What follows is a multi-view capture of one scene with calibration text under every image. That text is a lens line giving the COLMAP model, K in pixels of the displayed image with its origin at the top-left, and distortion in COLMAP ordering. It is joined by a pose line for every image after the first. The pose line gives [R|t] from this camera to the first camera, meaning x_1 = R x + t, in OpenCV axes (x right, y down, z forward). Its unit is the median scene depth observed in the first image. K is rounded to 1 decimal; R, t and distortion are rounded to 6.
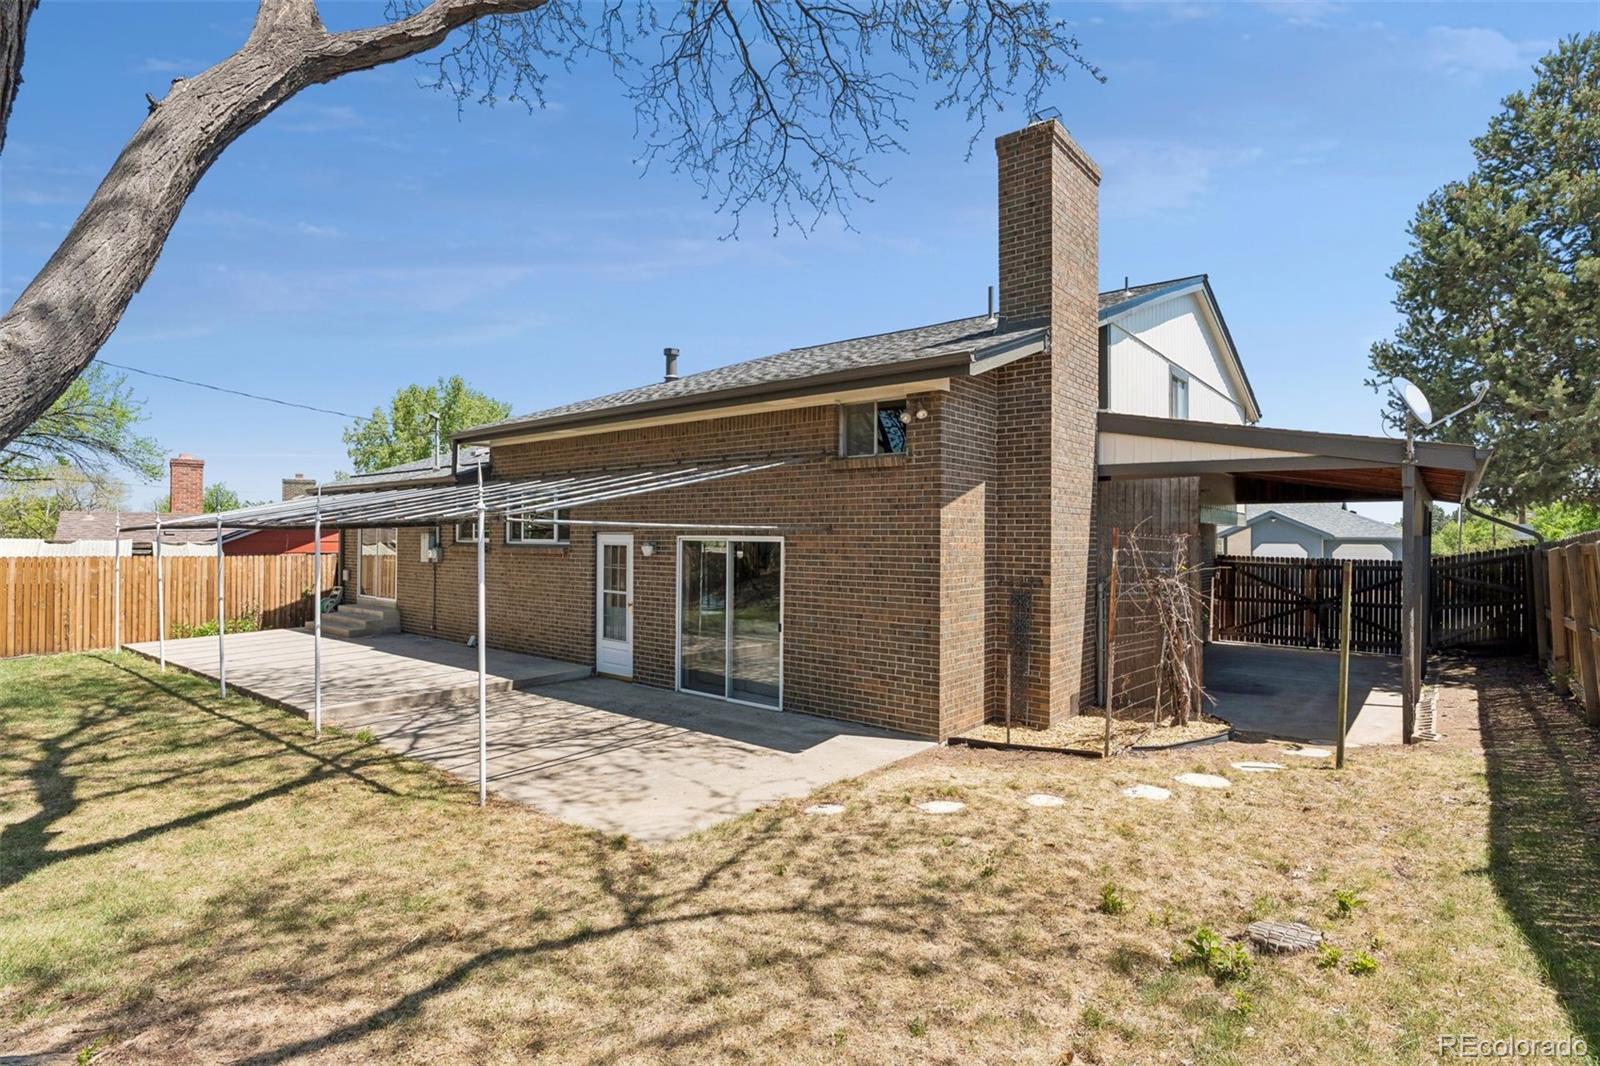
lens RADIAL K [[822.6, 0, 802.5], [0, 822.6, 530.9], [0, 0, 1]] dist [0.001839, 0.000151]
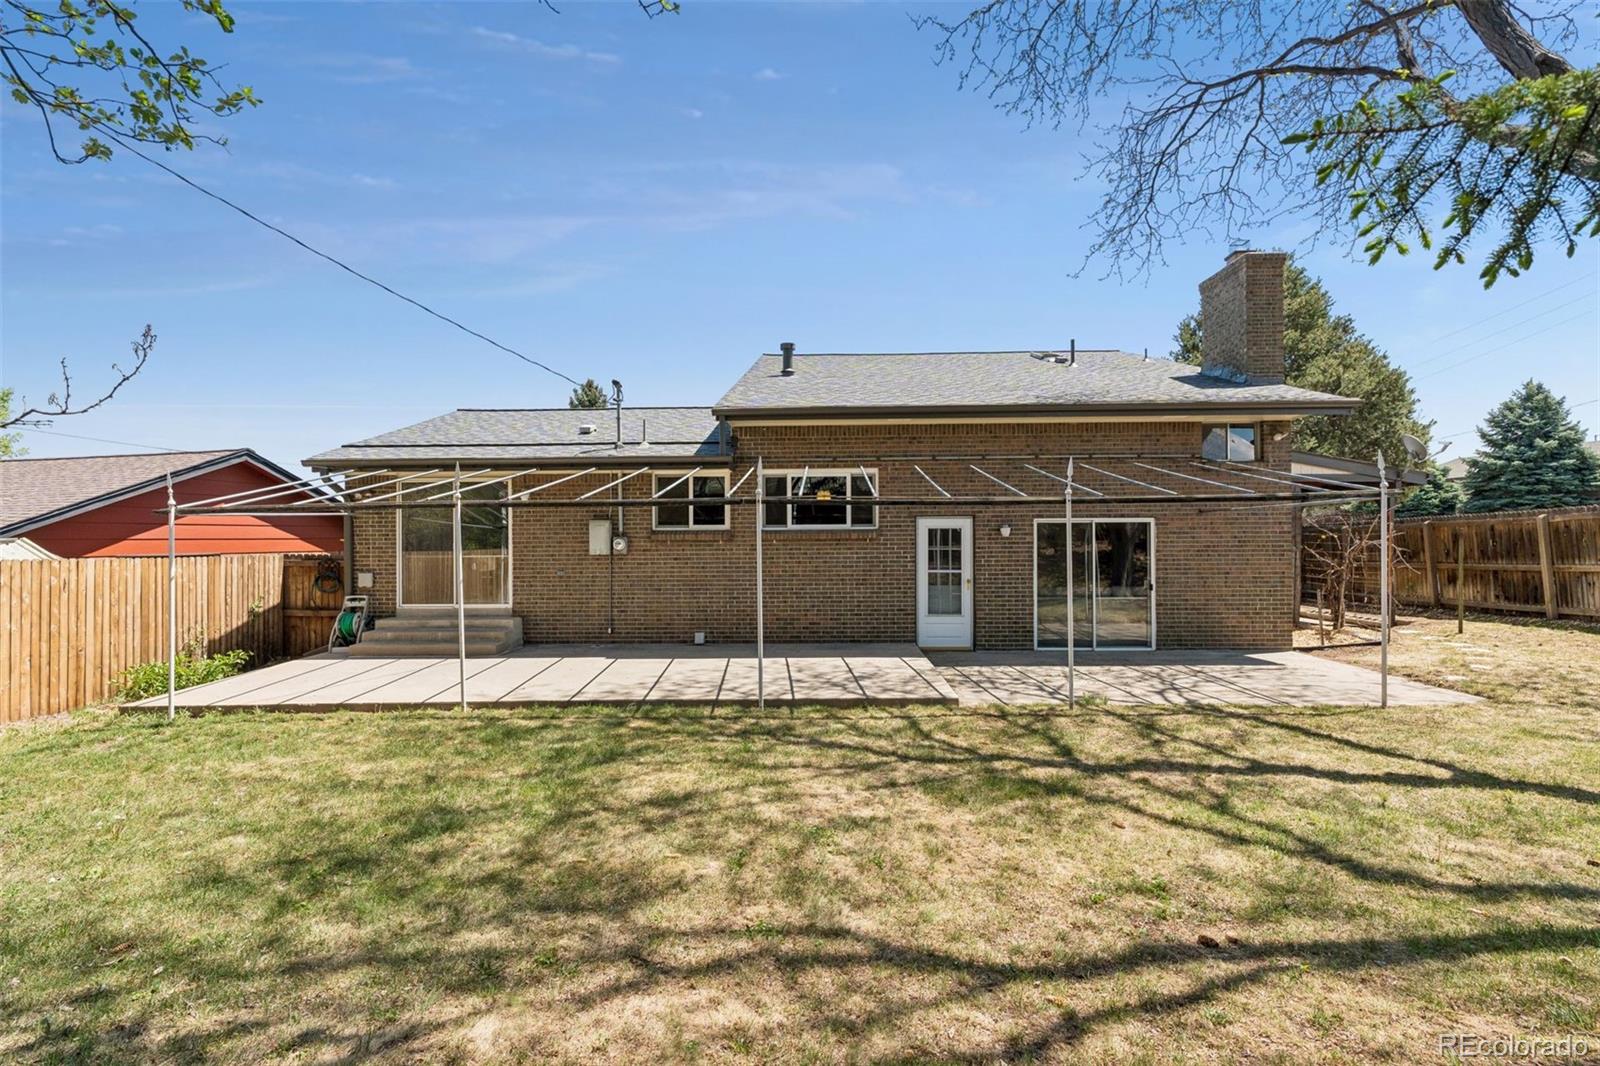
lens RADIAL K [[736.4, 0, 800.8], [0, 736.4, 533.8], [0, 0, 1]] dist [-0.002928, -0.000194]
pose [[0.776090, -0.004923, 0.630604, -0.981315], [0.007456, 0.999971, -0.001369, 0.023989], [-0.630579, 0.005764, 0.776104, 0.359515]]
